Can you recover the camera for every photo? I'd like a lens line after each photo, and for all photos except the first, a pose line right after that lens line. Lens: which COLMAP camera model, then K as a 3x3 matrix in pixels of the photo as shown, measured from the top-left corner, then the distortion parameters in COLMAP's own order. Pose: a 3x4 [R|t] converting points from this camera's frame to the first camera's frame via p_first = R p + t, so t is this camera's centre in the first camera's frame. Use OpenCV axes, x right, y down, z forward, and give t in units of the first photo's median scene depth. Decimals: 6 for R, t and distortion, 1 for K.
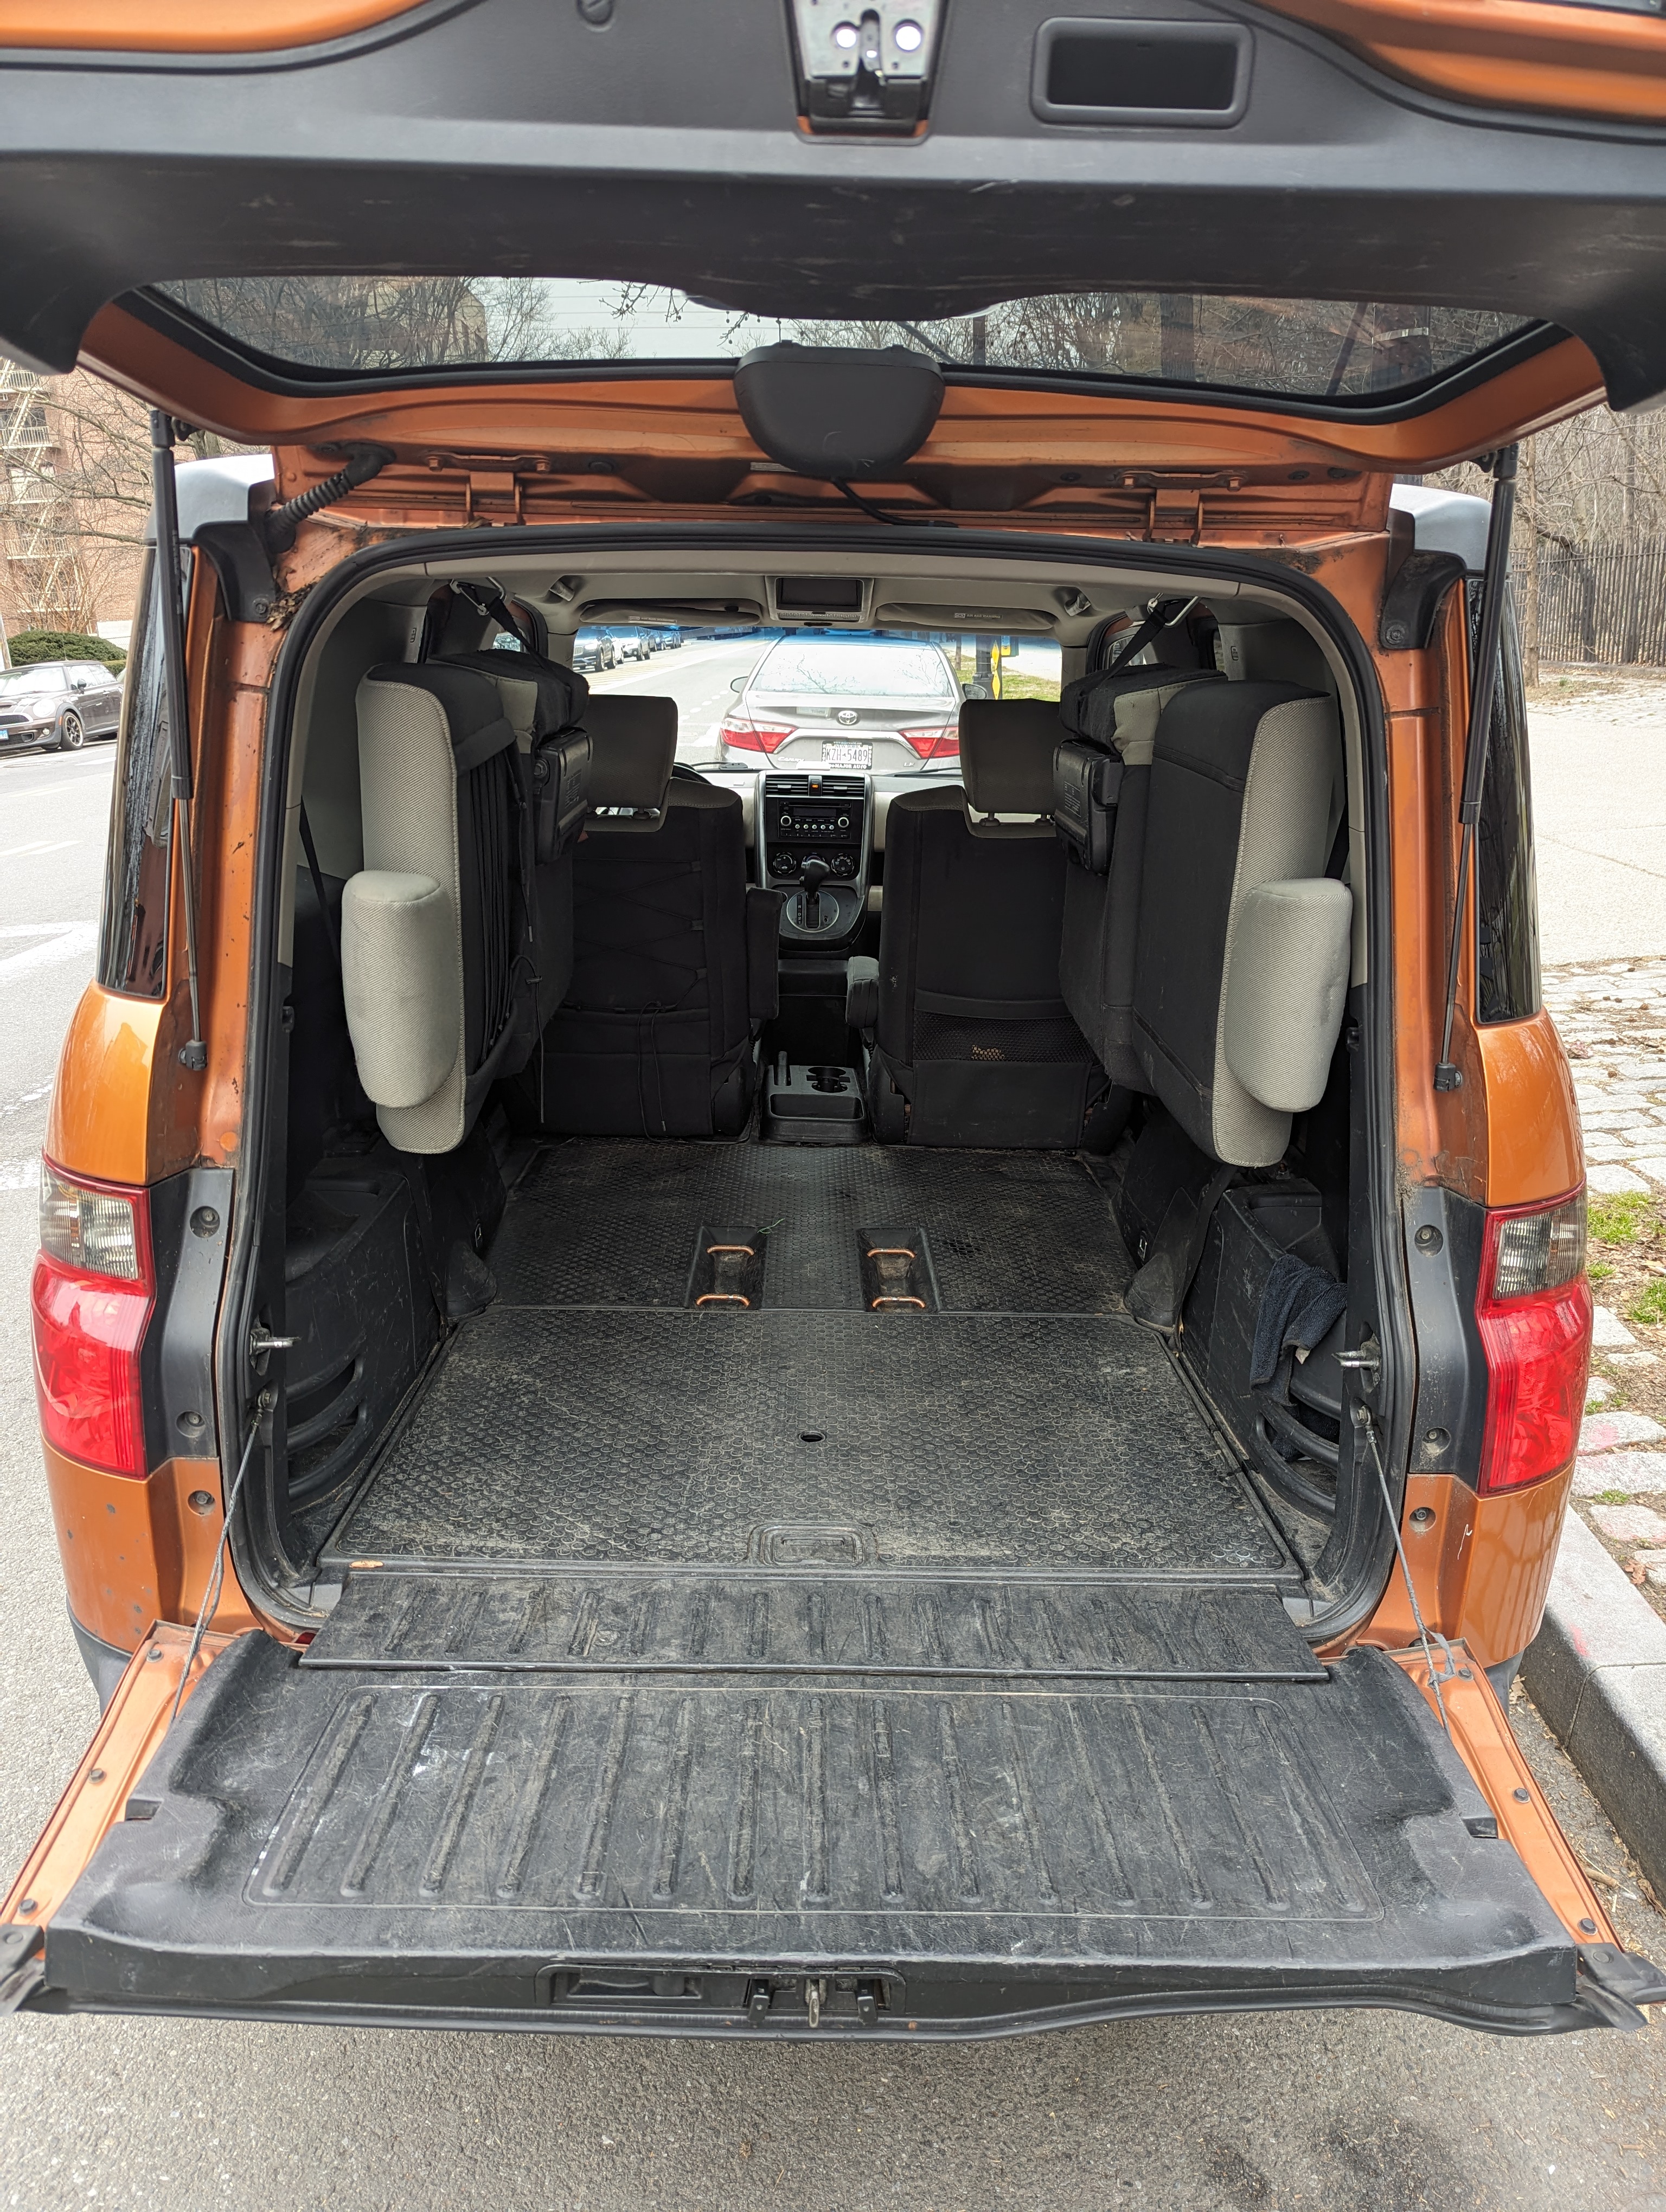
lens RADIAL K [[1548.8, 0, 824.8], [0, 1548.8, 1091.6], [0, 0, 1]] dist [0.018265, -0.006866]
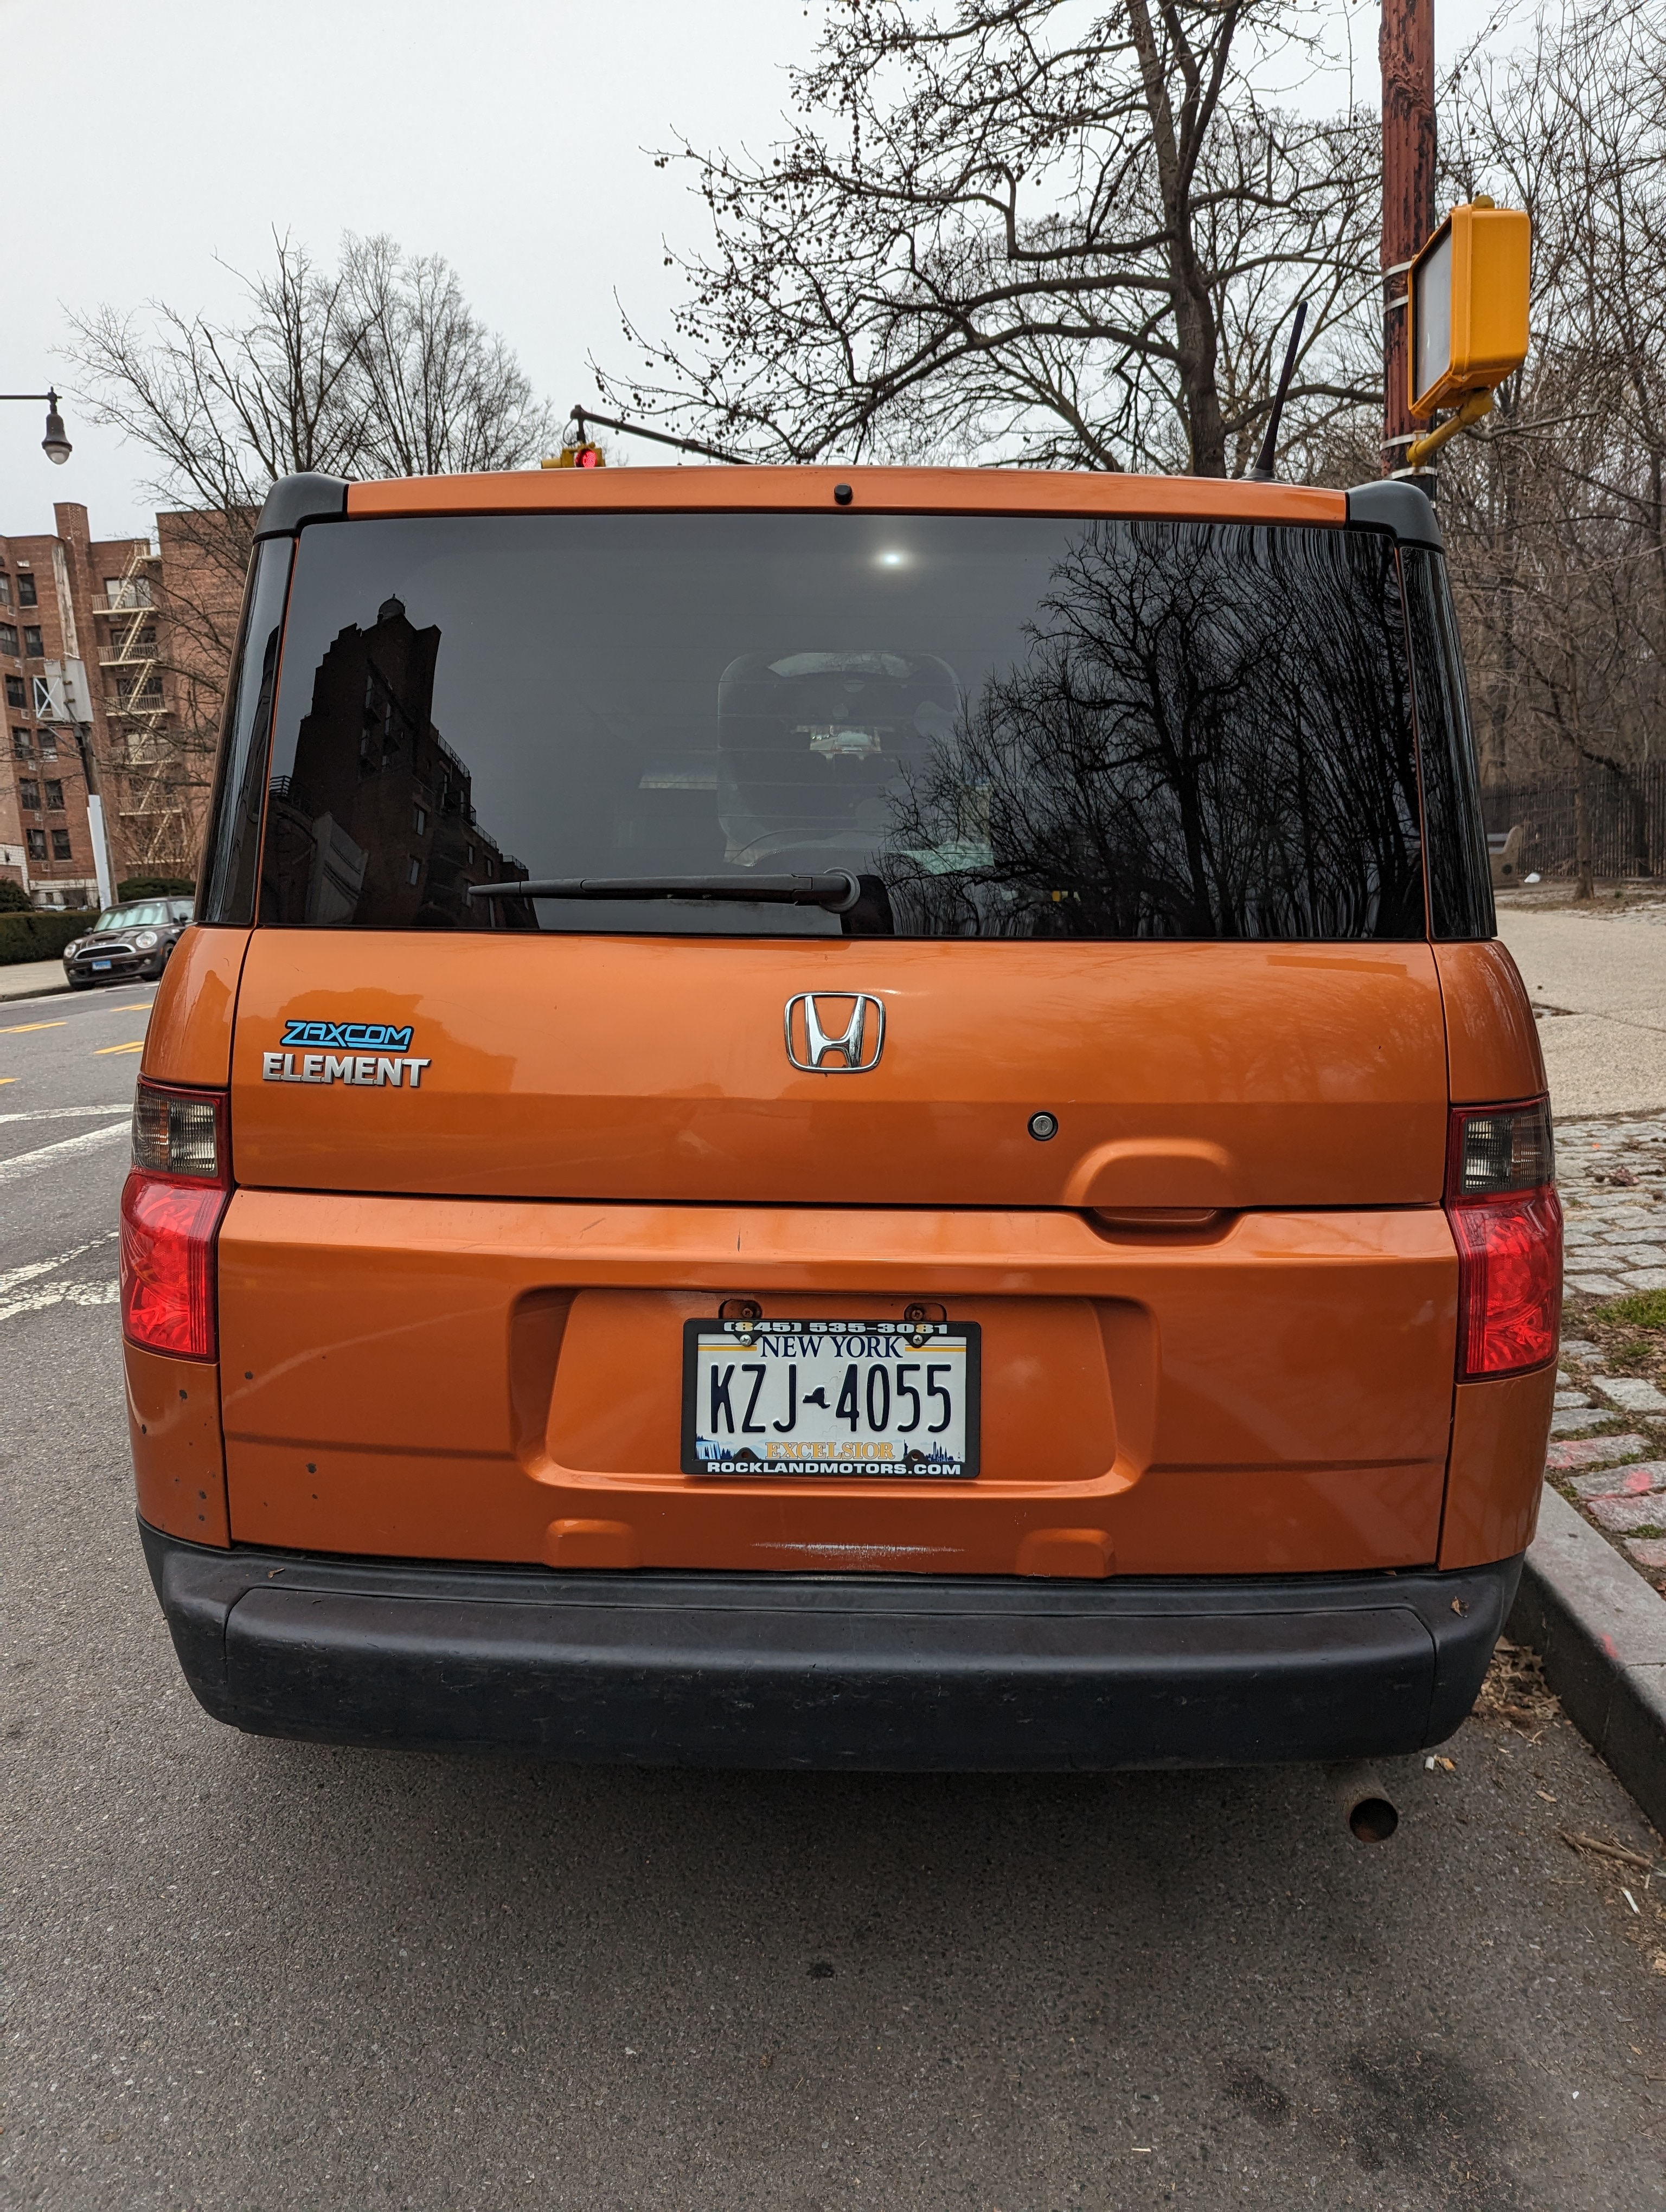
lens RADIAL K [[1548.8, 0, 845.1], [0, 1548.8, 1127.3], [0, 0, 1]] dist [0.018265, -0.006866]
pose [[0.999415, -0.006272, -0.033620, 0.036410], [0.001993, 0.992051, -0.125818, 0.193591], [0.034142, 0.125677, 0.991484, -0.072737]]
